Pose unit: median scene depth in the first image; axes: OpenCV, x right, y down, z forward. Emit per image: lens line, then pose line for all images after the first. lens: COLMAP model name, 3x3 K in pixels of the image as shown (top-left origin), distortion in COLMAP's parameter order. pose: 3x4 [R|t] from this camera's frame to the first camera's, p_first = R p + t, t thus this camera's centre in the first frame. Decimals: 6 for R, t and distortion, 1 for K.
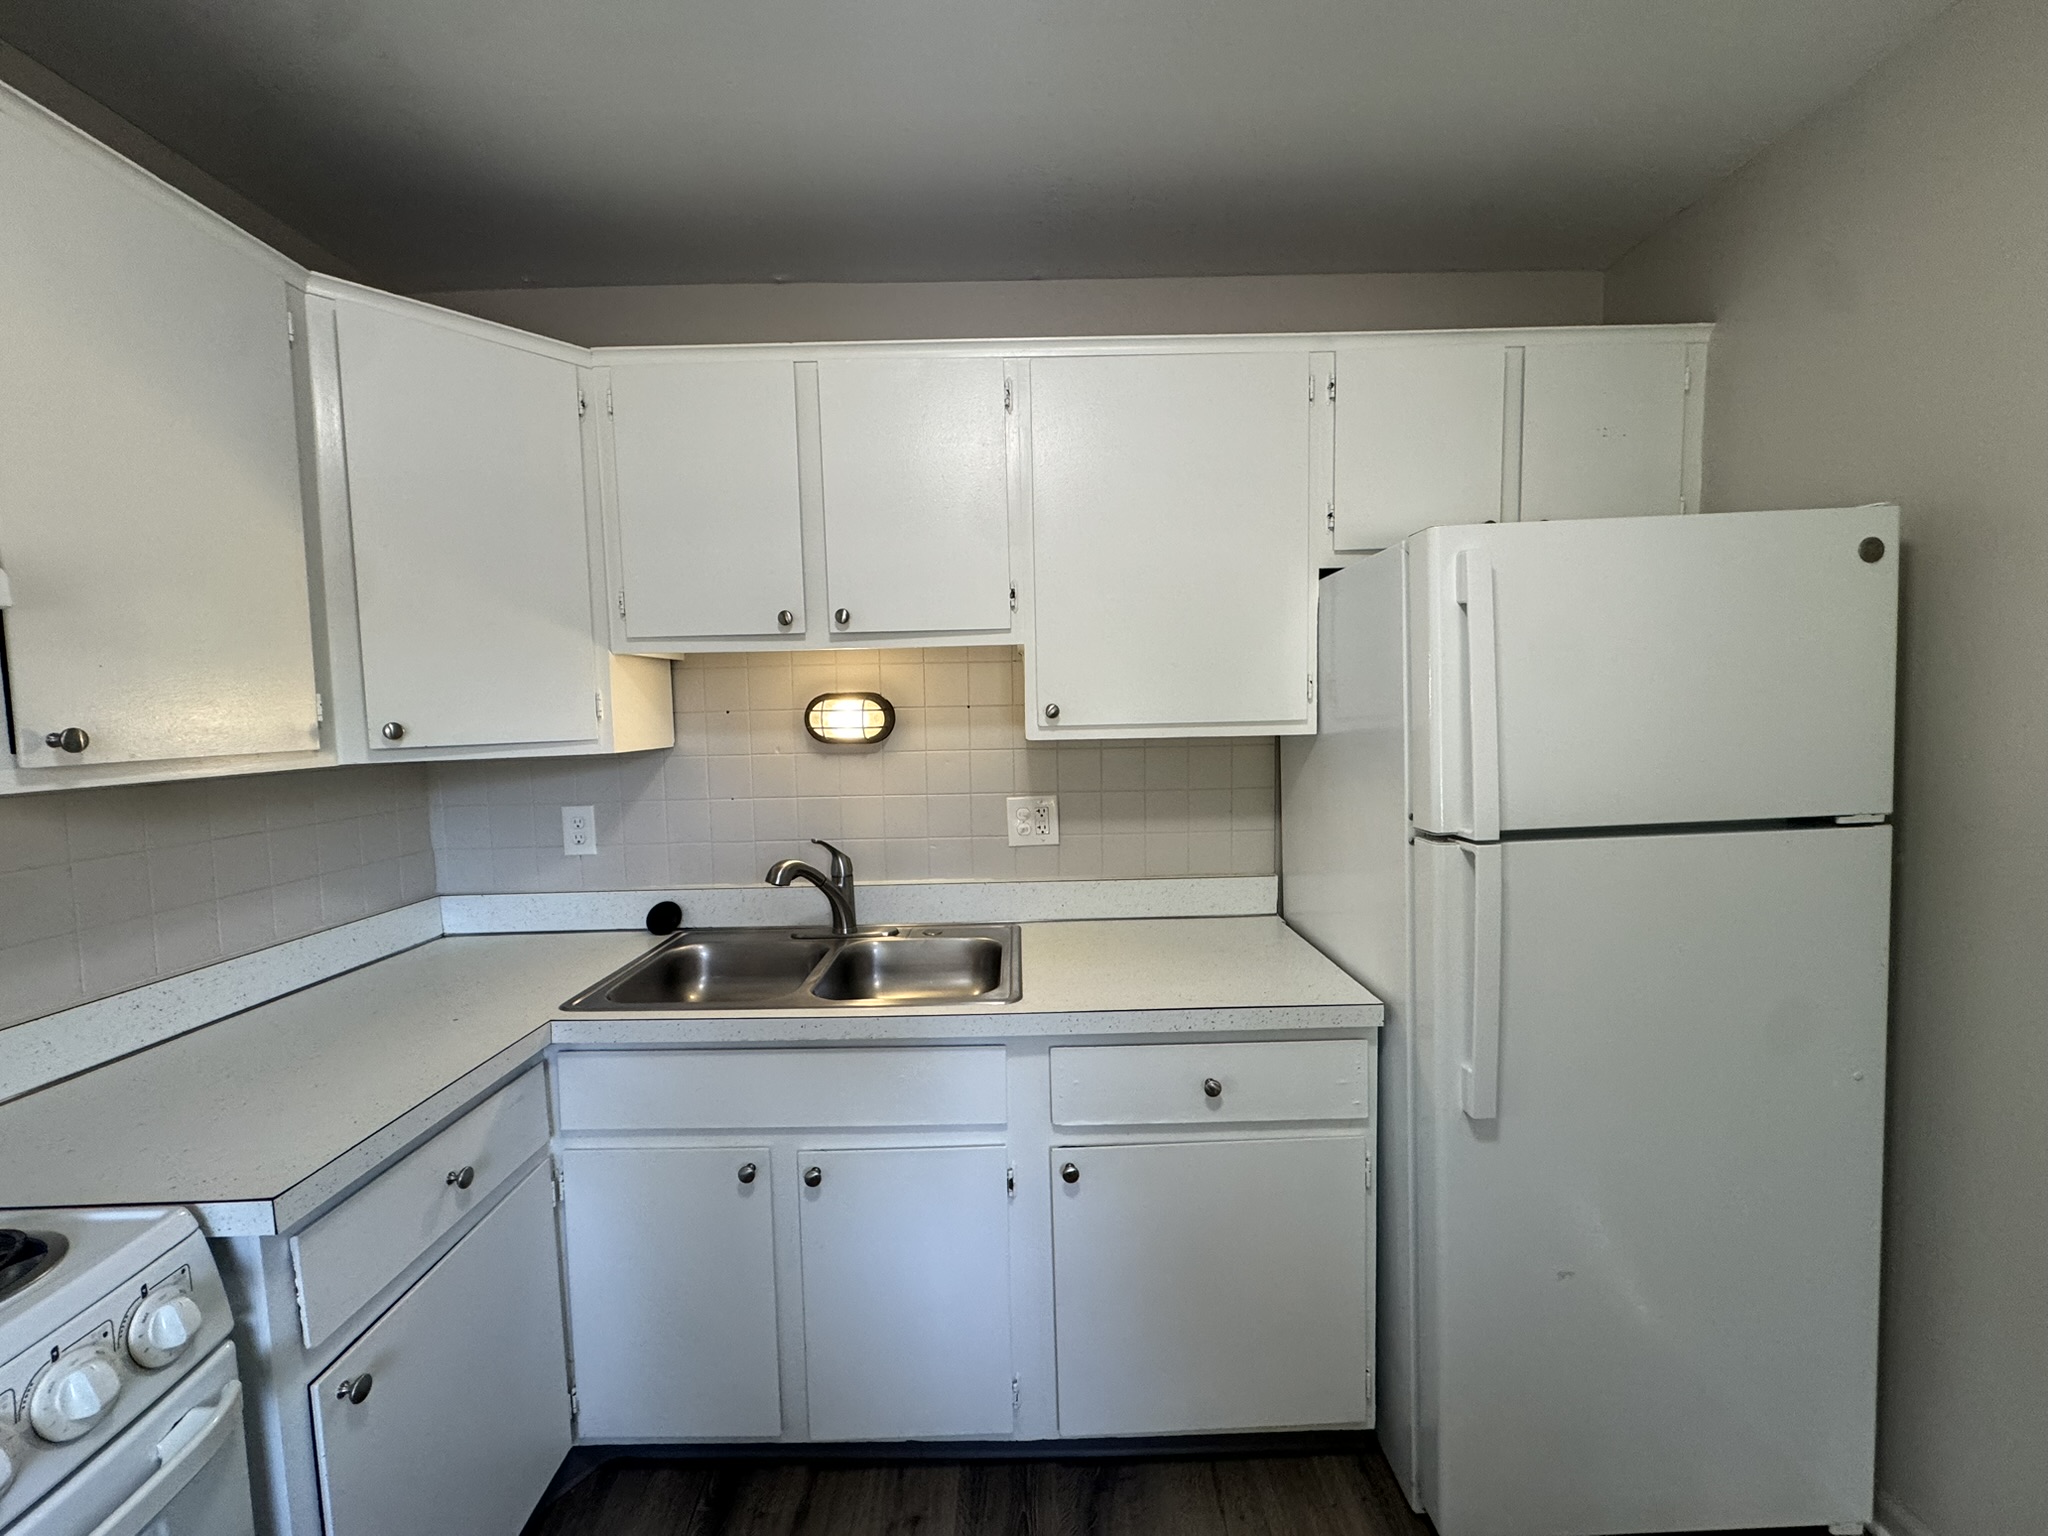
lens RADIAL K [[814.6, 0, 1024.0], [0, 814.6, 768.0], [0, 0, 1]] dist [-0.001696, -0.000547]
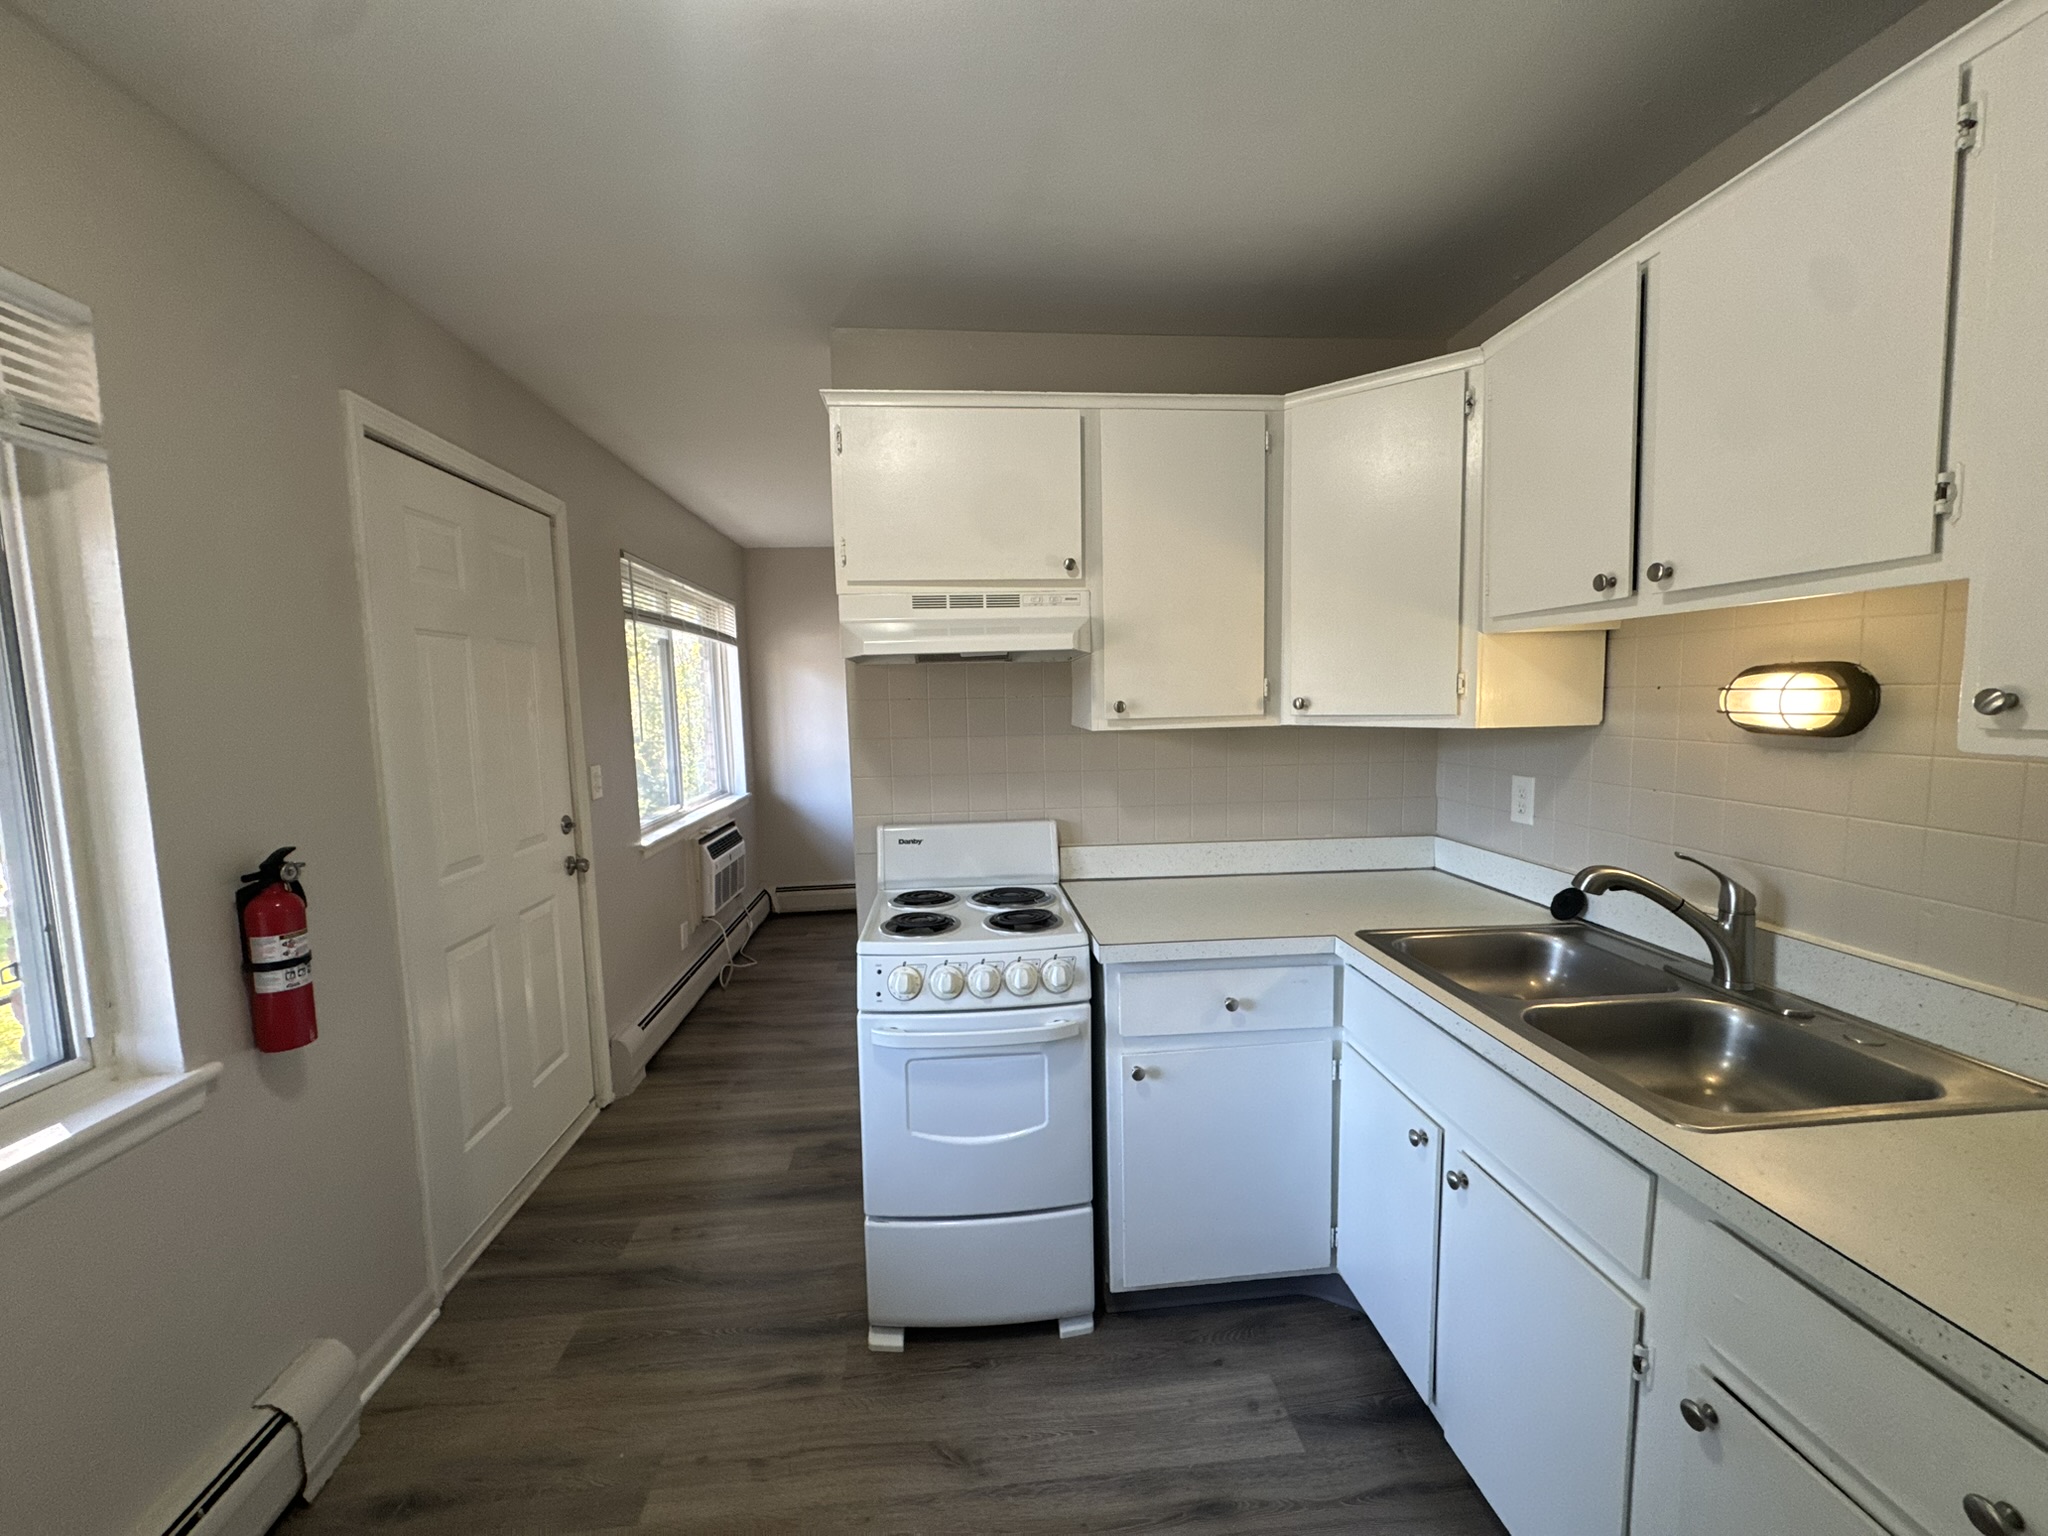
lens RADIAL K [[814.6, 0, 1024.0], [0, 814.6, 768.0], [0, 0, 1]] dist [-0.001696, -0.000547]
pose [[0.088703, 0.112080, -0.989732, 0.495439], [-0.051726, 0.992827, 0.107794, -0.050088], [0.994714, 0.041633, 0.093864, 0.315346]]
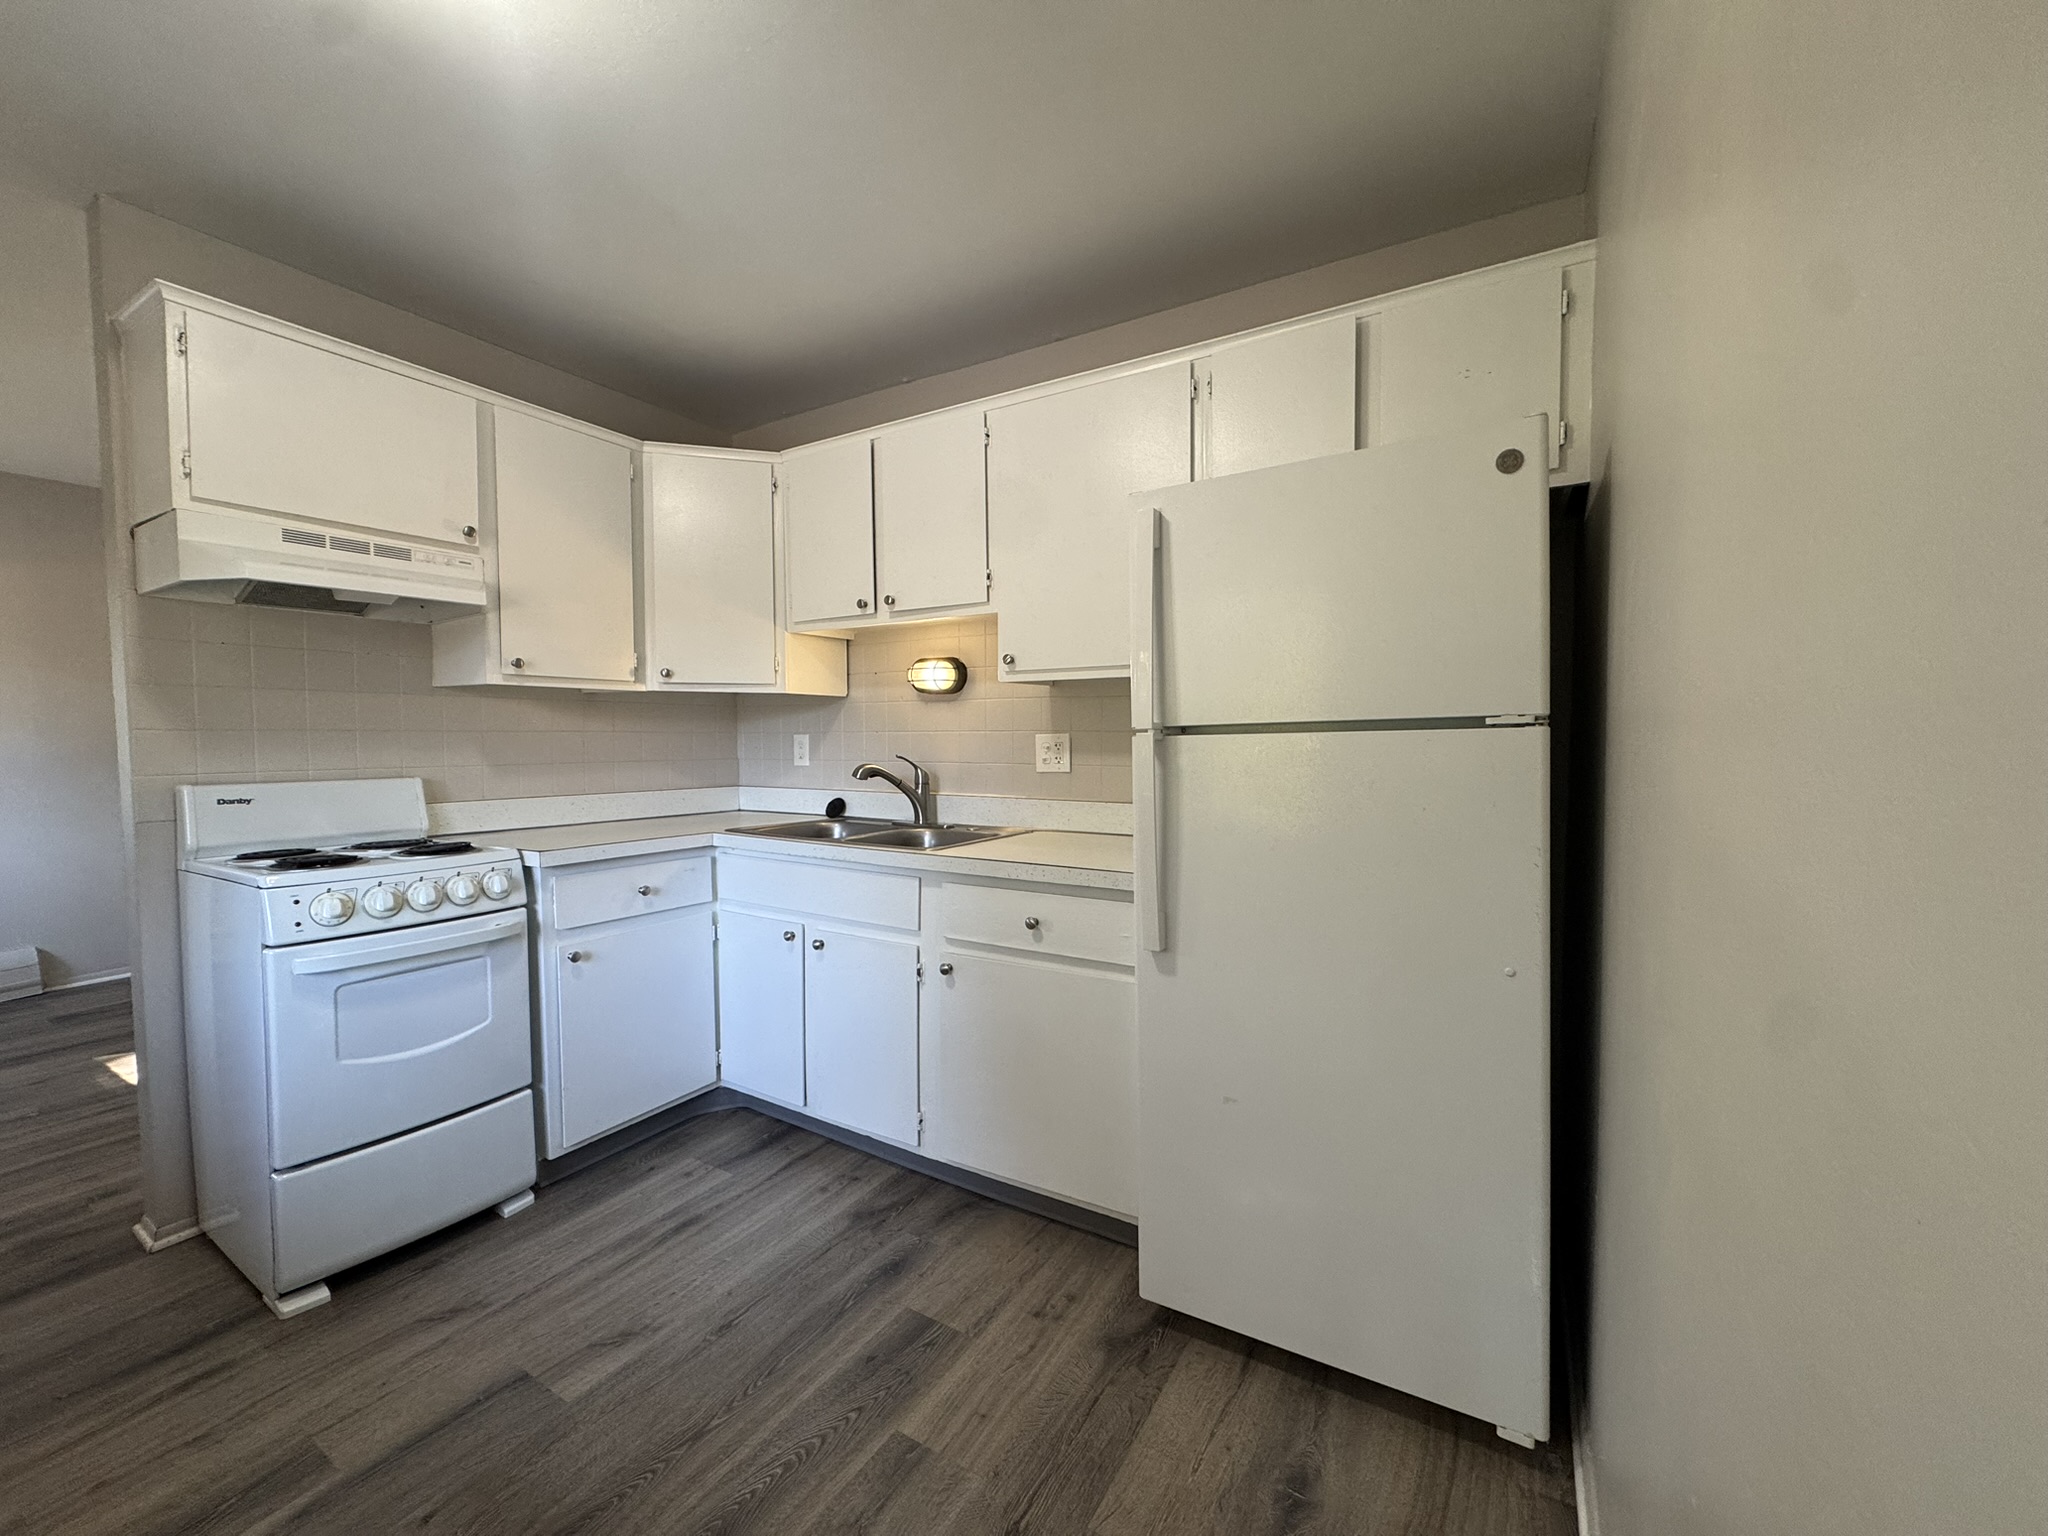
lens RADIAL K [[814.6, 0, 1024.0], [0, 814.6, 768.0], [0, 0, 1]] dist [-0.001696, -0.000547]
pose [[0.853642, 0.040534, -0.519281, 0.760852], [-0.052888, 0.998560, -0.008996, 0.121424], [0.518169, 0.035143, 0.854556, -0.150434]]
